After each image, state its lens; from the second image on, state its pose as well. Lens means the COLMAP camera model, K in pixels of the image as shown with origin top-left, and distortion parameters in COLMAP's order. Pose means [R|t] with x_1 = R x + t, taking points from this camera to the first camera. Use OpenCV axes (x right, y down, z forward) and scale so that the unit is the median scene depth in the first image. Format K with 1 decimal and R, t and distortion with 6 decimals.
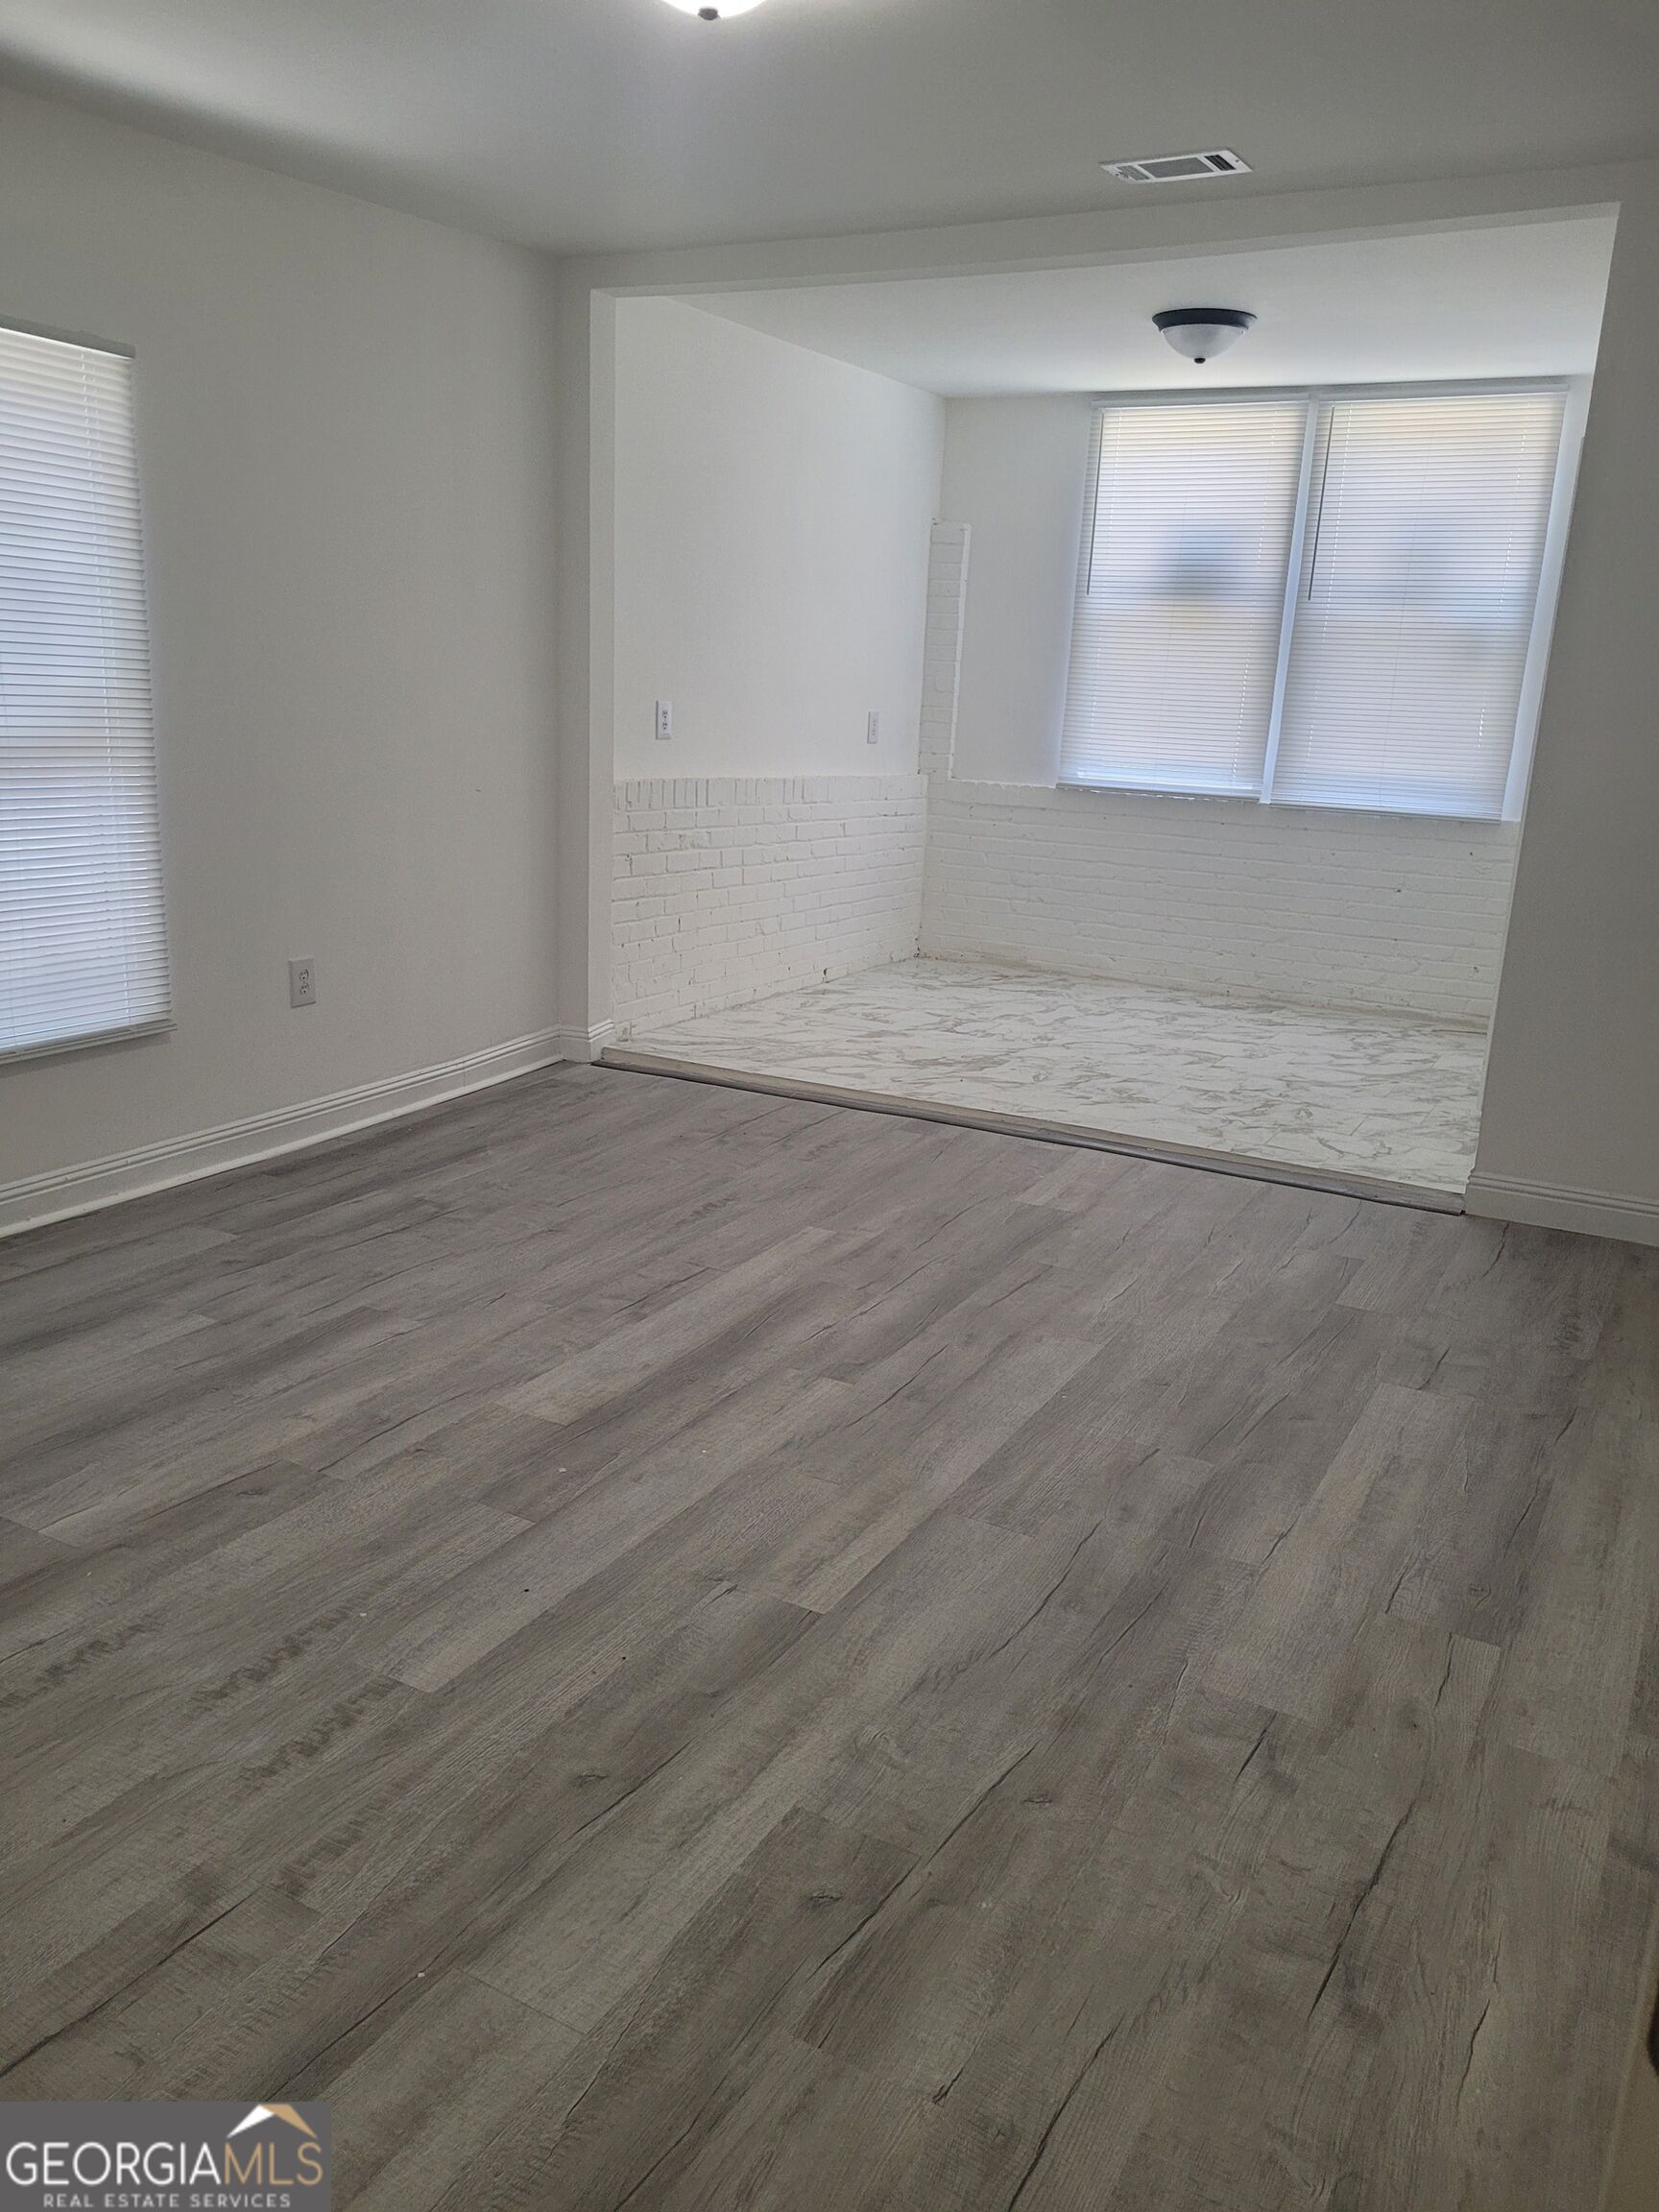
lens RADIAL K [[1638.6, 0, 831.9], [0, 1638.6, 1118.6], [0, 0, 1]] dist [0.041047, -0.040141]
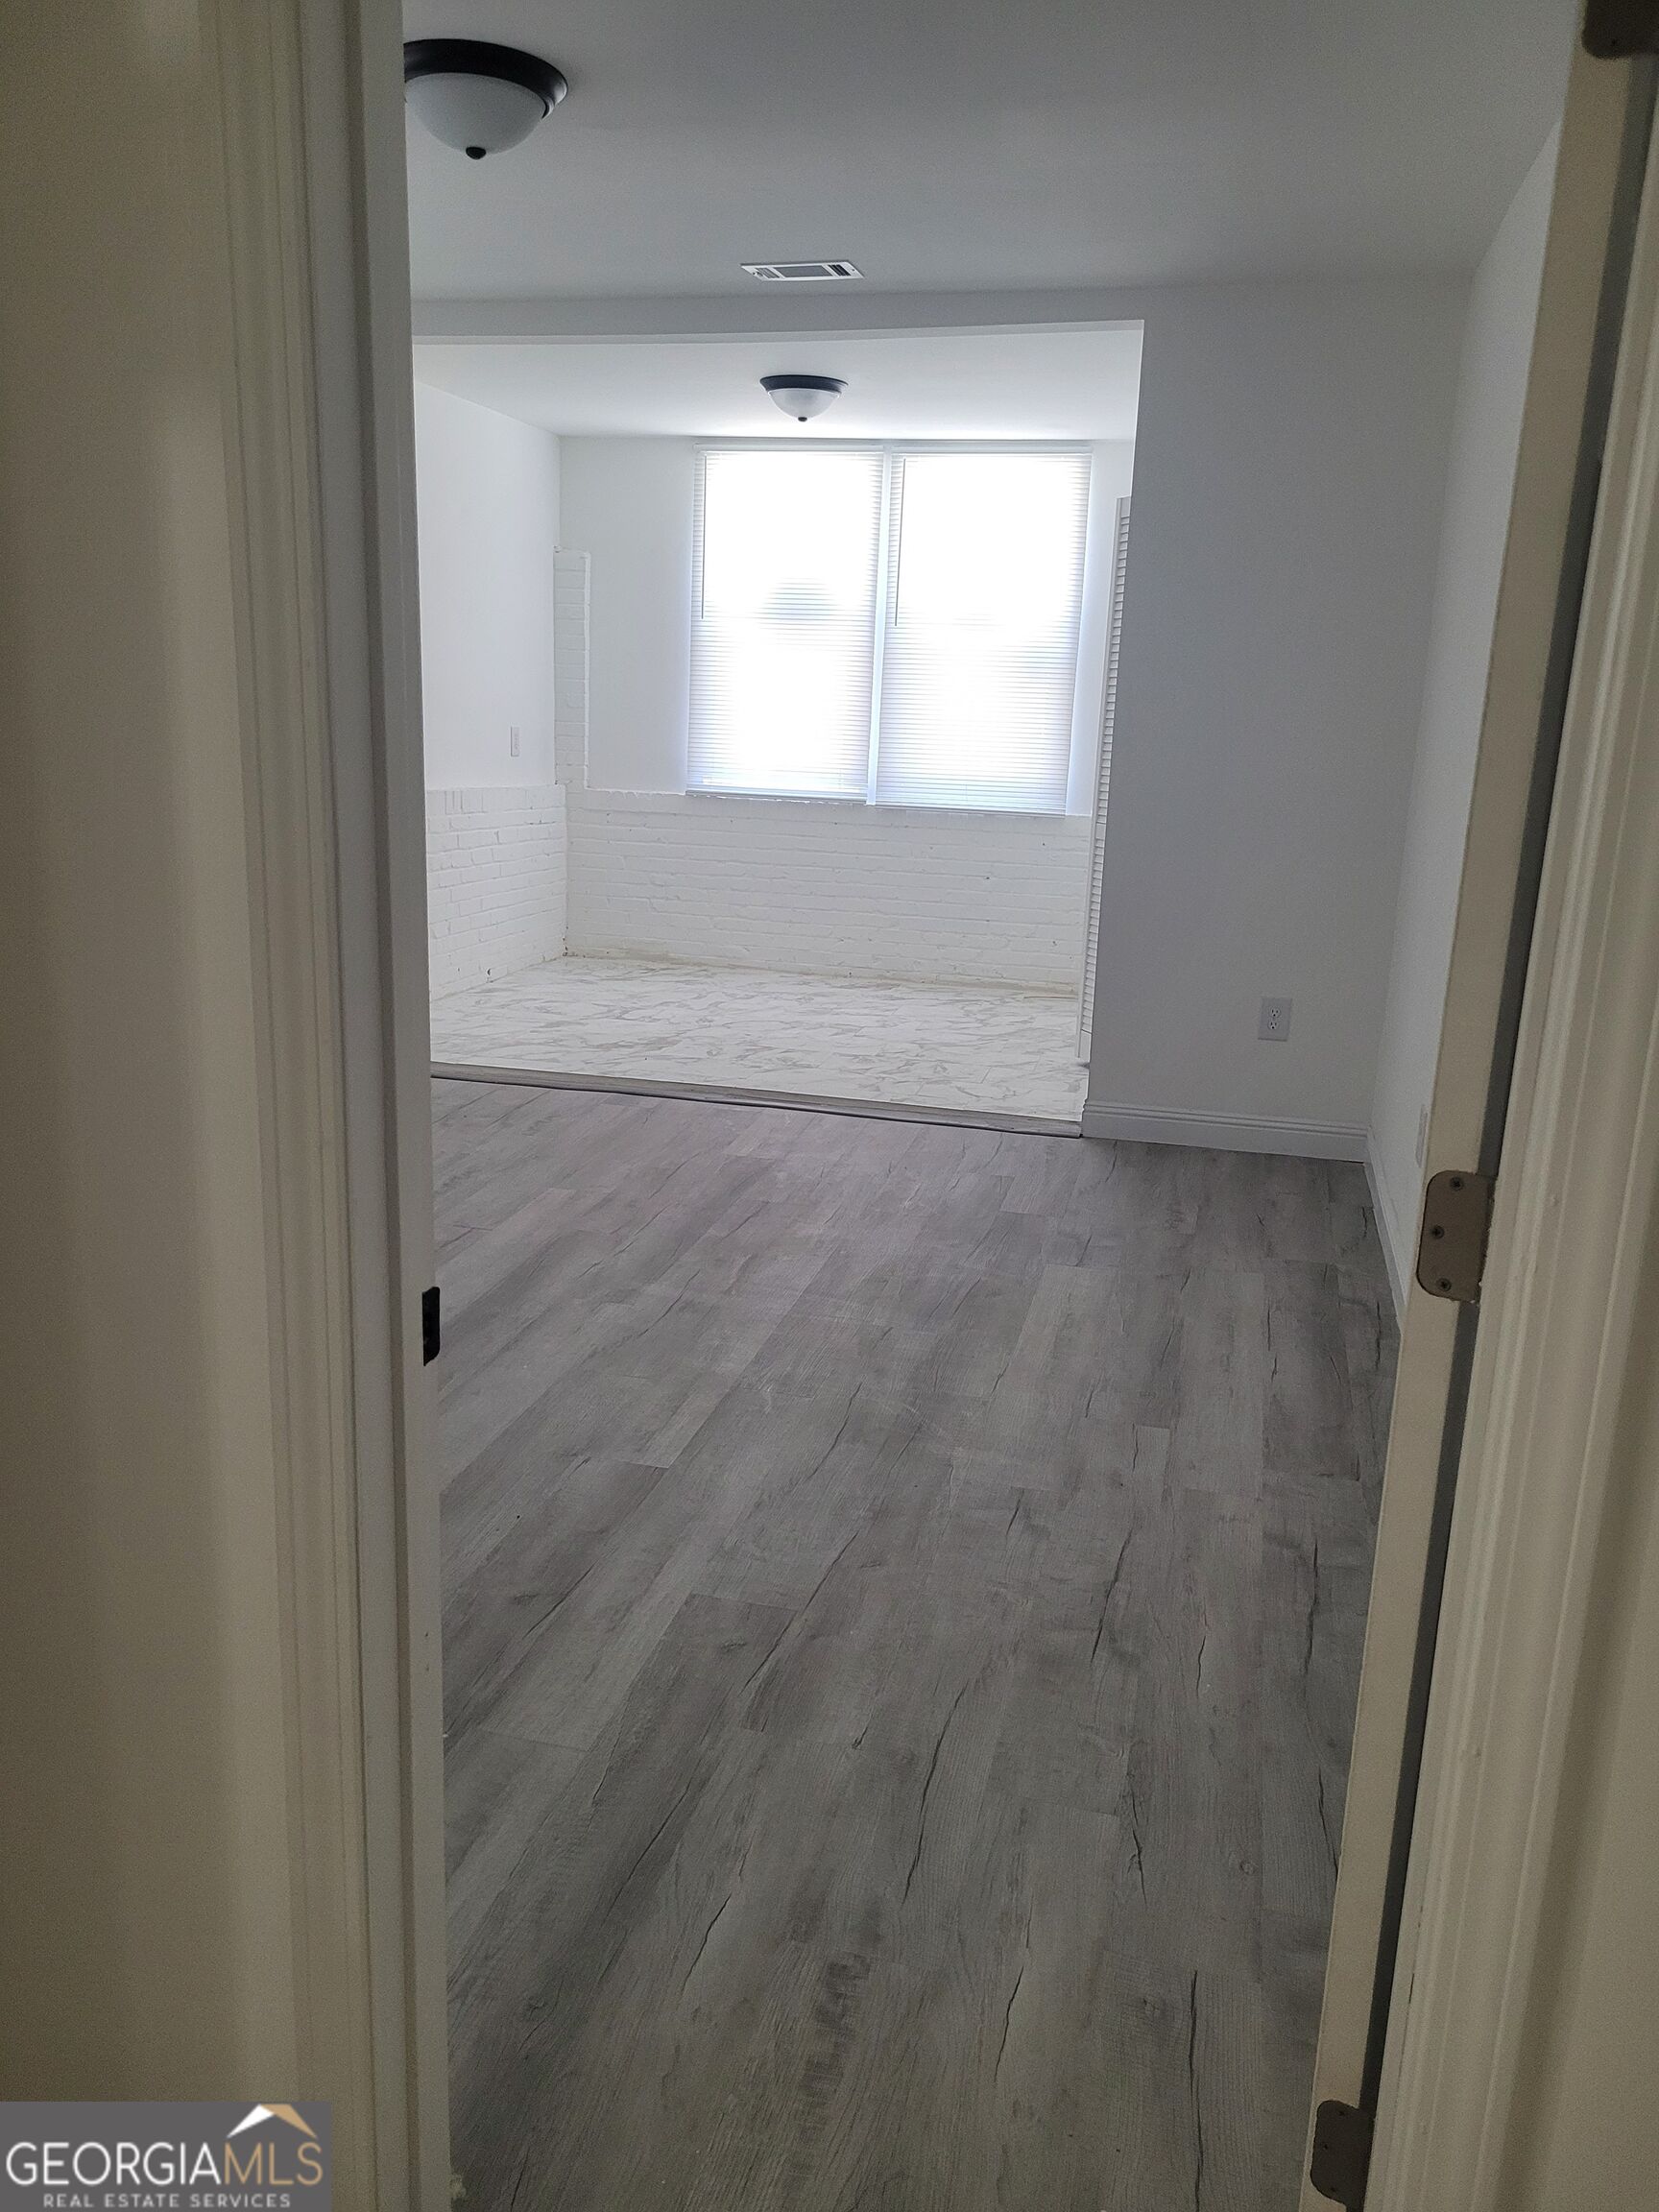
lens RADIAL K [[1638.6, 0, 831.9], [0, 1638.6, 1118.6], [0, 0, 1]] dist [0.041047, -0.040141]
pose [[0.964096, -0.072632, 0.255428, -0.117367], [0.074009, 0.997249, 0.004230, 0.029350], [-0.255032, 0.014826, 0.966819, -0.142569]]
